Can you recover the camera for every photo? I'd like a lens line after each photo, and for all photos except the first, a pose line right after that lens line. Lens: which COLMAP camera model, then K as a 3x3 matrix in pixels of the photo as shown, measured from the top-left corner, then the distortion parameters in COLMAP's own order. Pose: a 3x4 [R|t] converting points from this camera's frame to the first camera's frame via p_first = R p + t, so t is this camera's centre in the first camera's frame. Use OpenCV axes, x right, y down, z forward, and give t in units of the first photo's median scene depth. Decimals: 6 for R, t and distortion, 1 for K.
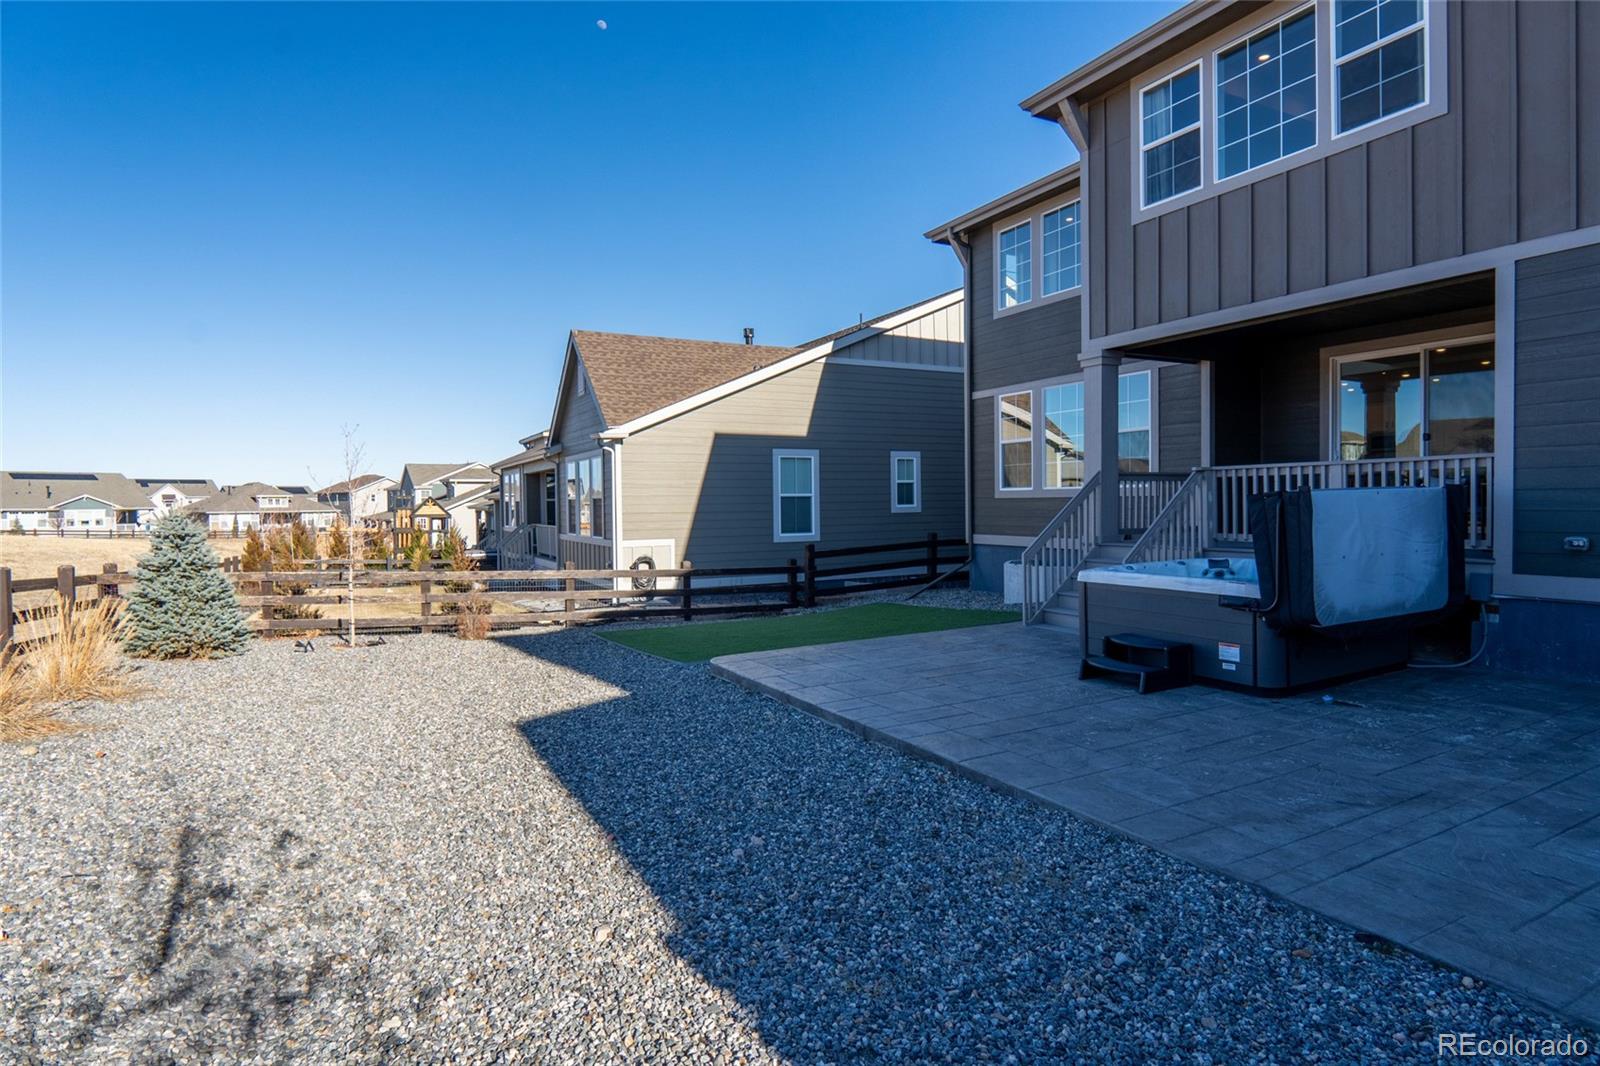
lens RADIAL K [[864.9, 0, 797.9], [0, 864.9, 521.4], [0, 0, 1]] dist [-0.028757, 0.003369]
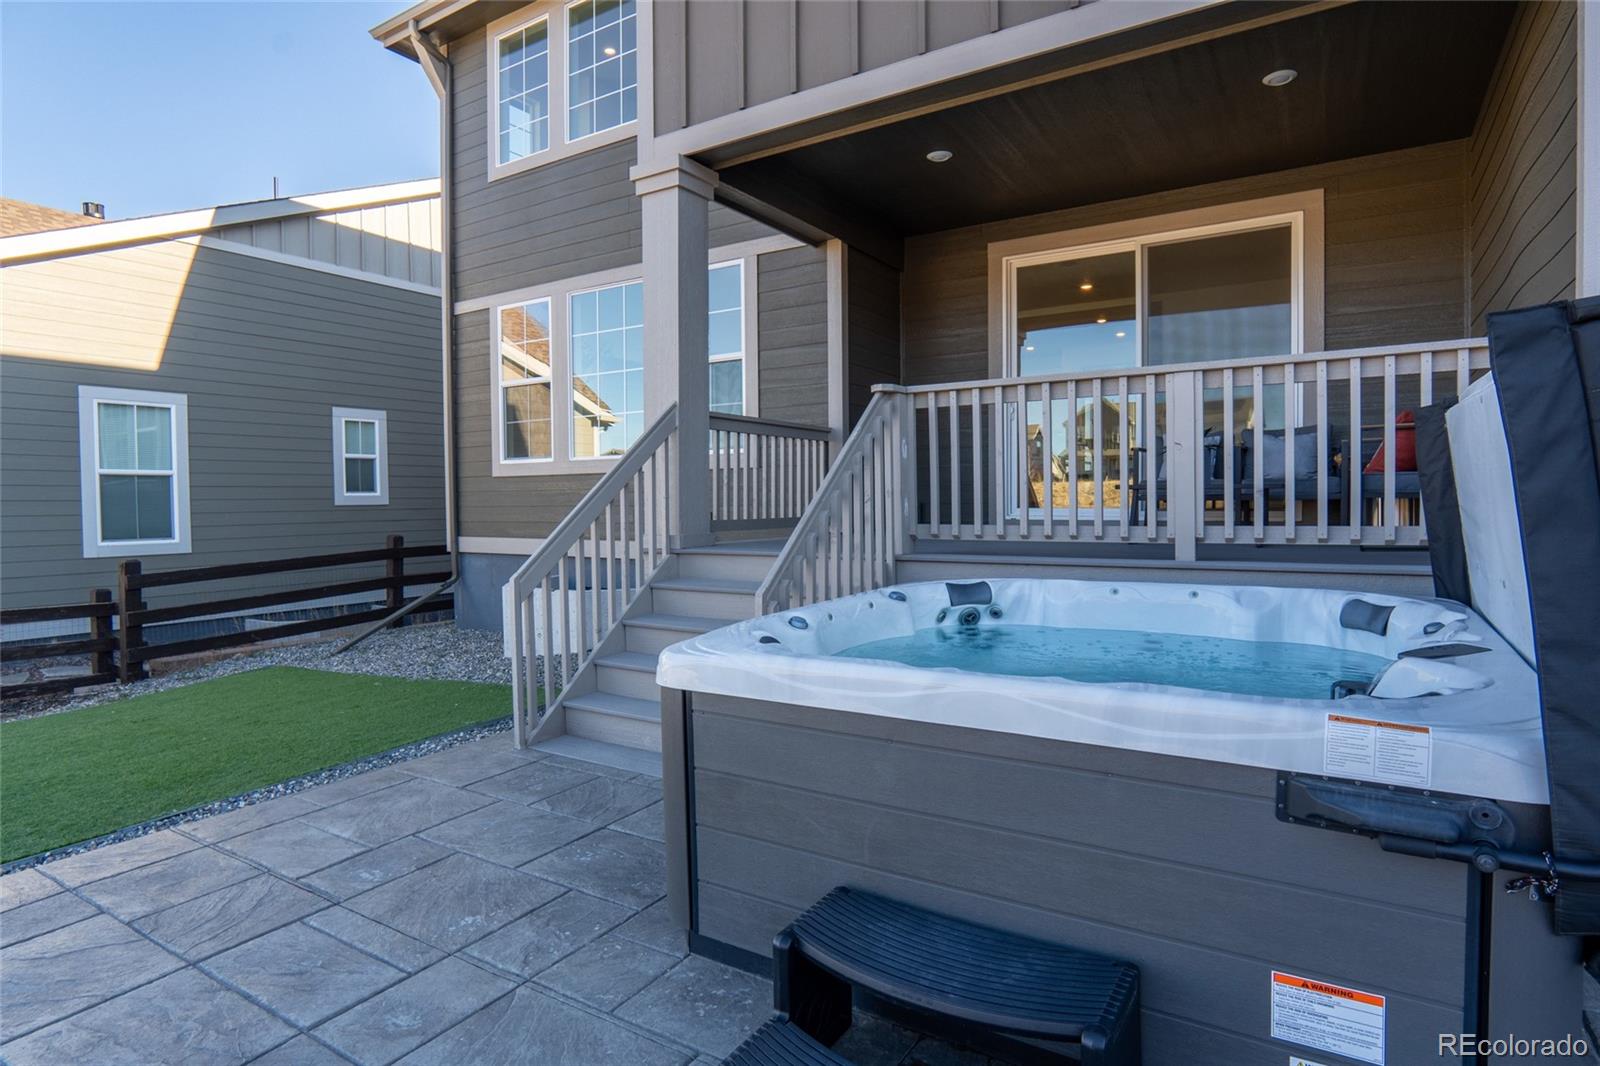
lens RADIAL K [[864.9, 0, 797.9], [0, 864.9, 521.4], [0, 0, 1]] dist [-0.028757, 0.003369]
pose [[0.866770, -0.008616, 0.498634, 0.107998], [0.010222, 0.999948, -0.000491, 0.006928], [-0.498604, 0.005523, 0.866812, 0.354787]]
